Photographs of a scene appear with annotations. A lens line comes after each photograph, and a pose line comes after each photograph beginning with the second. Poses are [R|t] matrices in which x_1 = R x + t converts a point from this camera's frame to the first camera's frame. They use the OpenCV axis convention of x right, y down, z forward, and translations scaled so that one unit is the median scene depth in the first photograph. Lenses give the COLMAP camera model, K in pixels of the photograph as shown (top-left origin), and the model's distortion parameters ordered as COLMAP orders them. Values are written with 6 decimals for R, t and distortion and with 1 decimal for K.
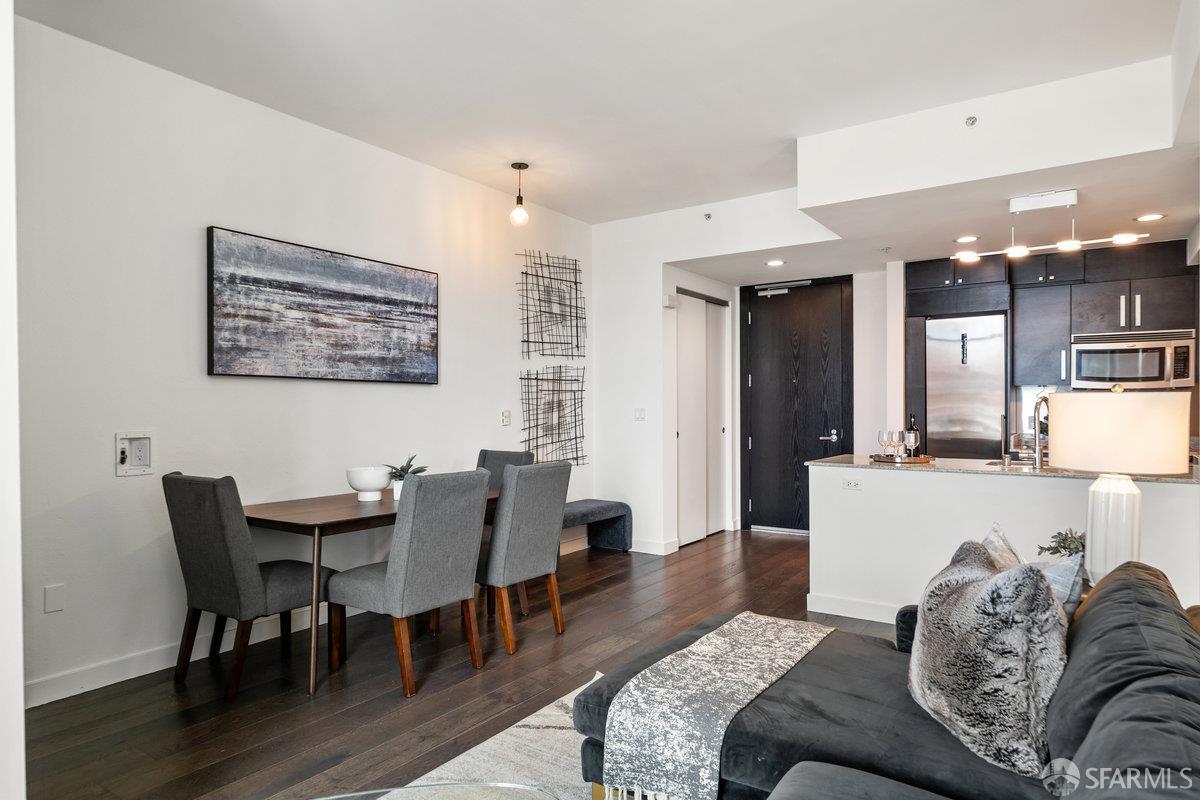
lens RADIAL K [[710.3, 0, 607.1], [0, 710.3, 410.2], [0, 0, 1]] dist [0.000124, -0.000859]
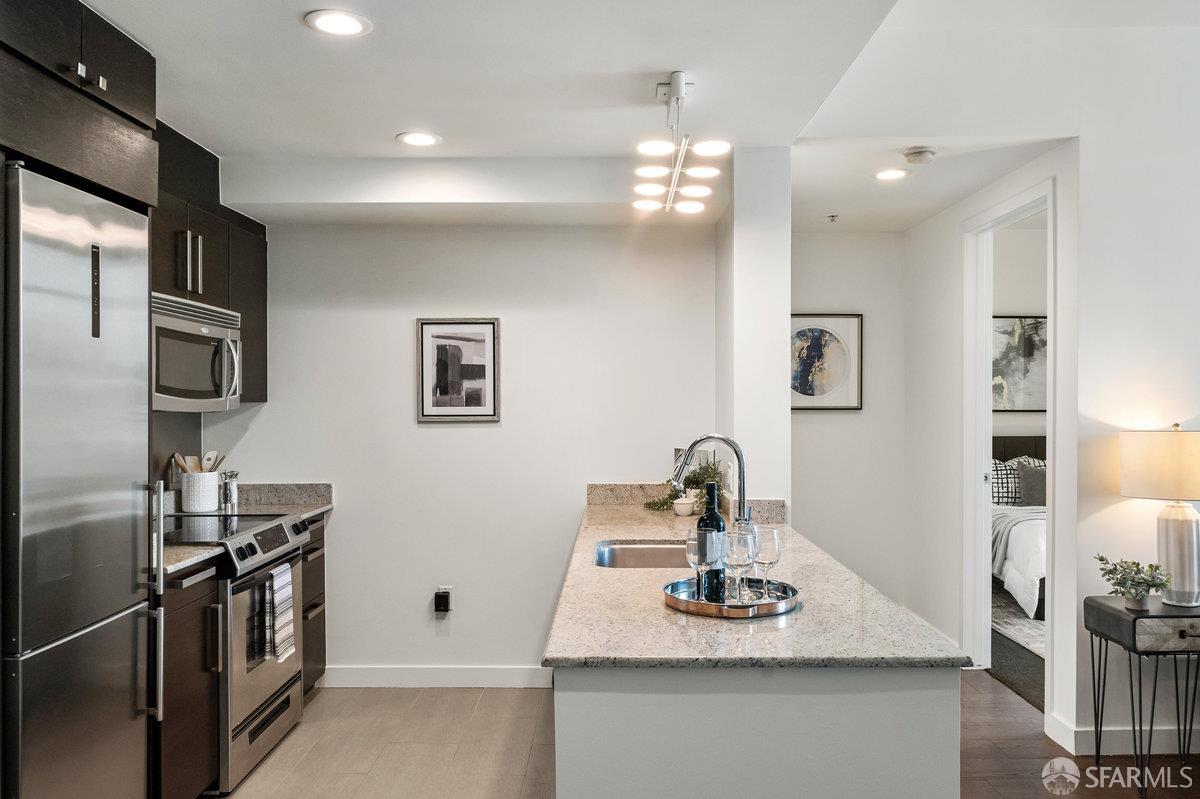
lens RADIAL K [[856.0, 0, 605.5], [0, 856.0, 416.1], [0, 0, 1]] dist [0.001216, -0.001011]
pose [[-0.561651, -0.009704, 0.827317, 0.047783], [0.009626, 0.999787, 0.018262, -0.037001], [-0.827318, 0.018221, -0.561438, 1.136385]]
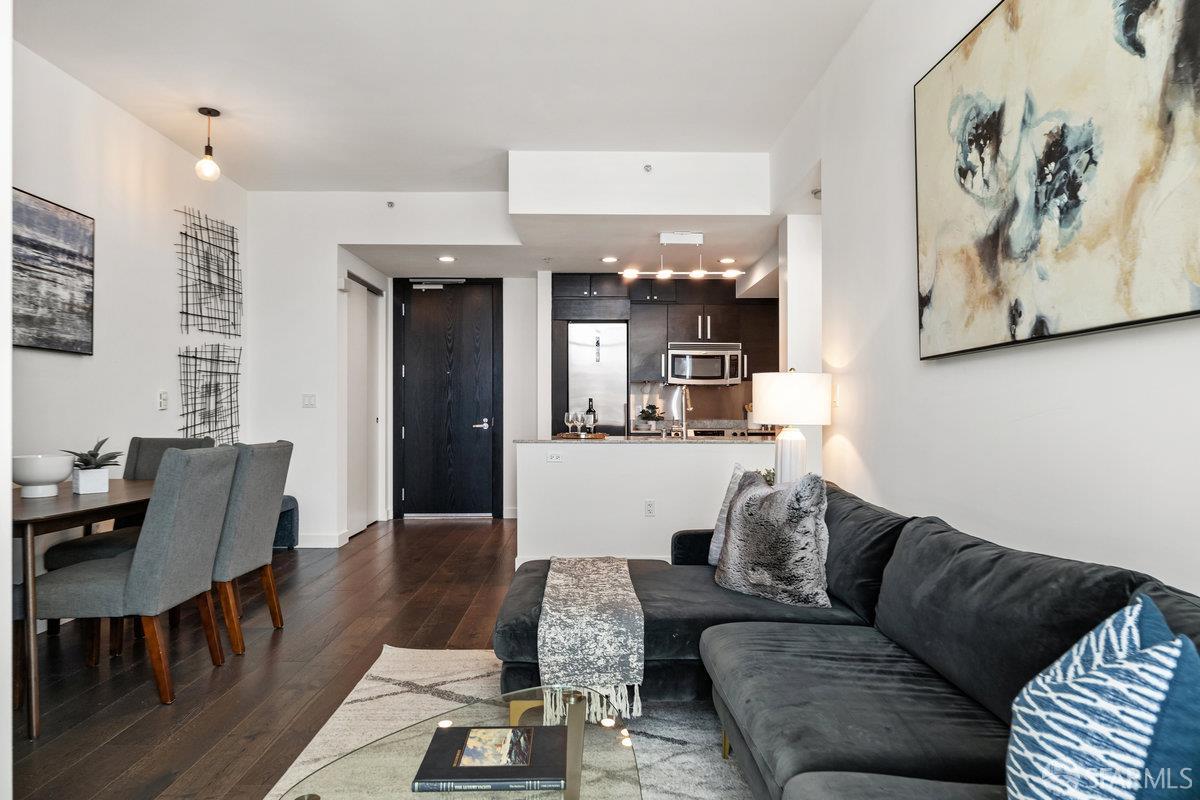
lens RADIAL K [[716.2, 0, 606.3], [0, 716.2, 404.7], [0, 0, 1]] dist [-0.001217, 0.000477]
pose [[0.811197, 0.008437, 0.584712, -0.221738], [-0.000350, 0.999903, -0.013942, 0.028084], [-0.584773, 0.011105, 0.811121, -0.000590]]
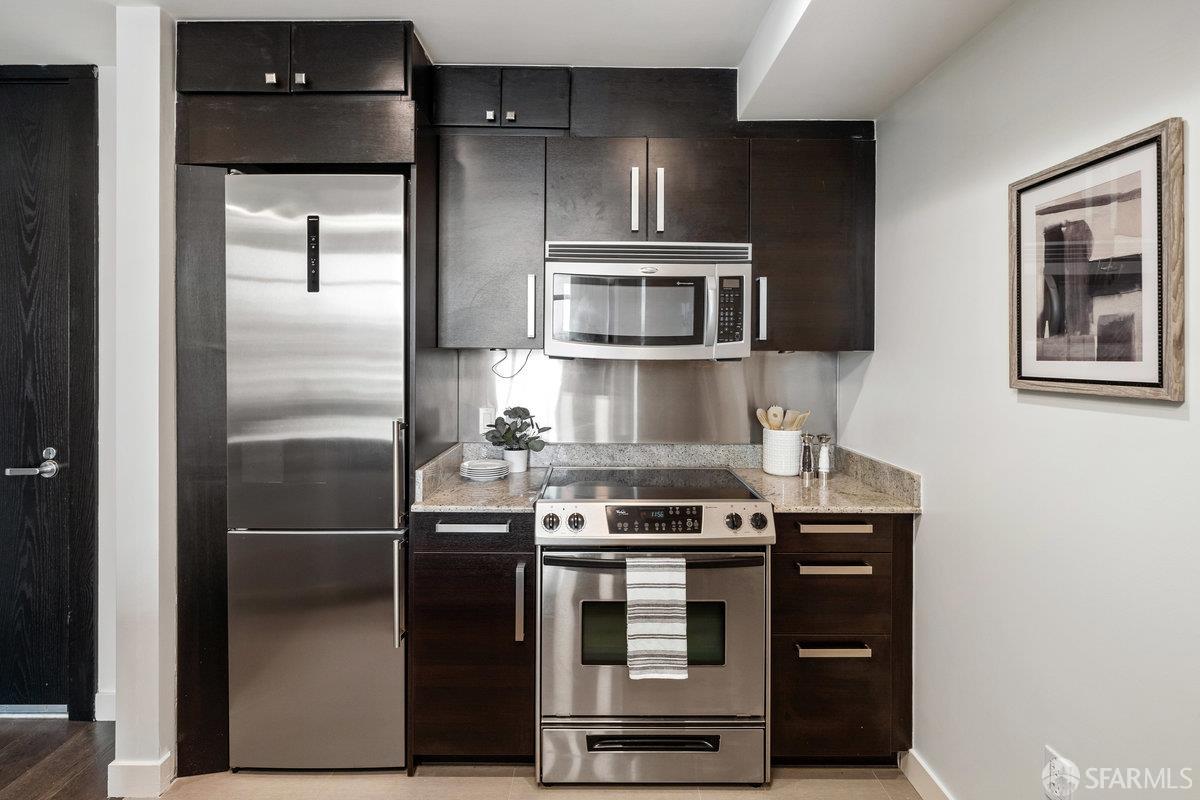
lens RADIAL K [[579.3, 0, 596.1], [0, 579.3, 355.8], [0, 0, 1]] dist [-0.001664, -0.000988]
pose [[0.823752, 0.006332, 0.566914, 0.497912], [-0.005911, 0.999979, -0.002579, -0.032724], [-0.566919, -0.001226, 0.823773, 0.713934]]
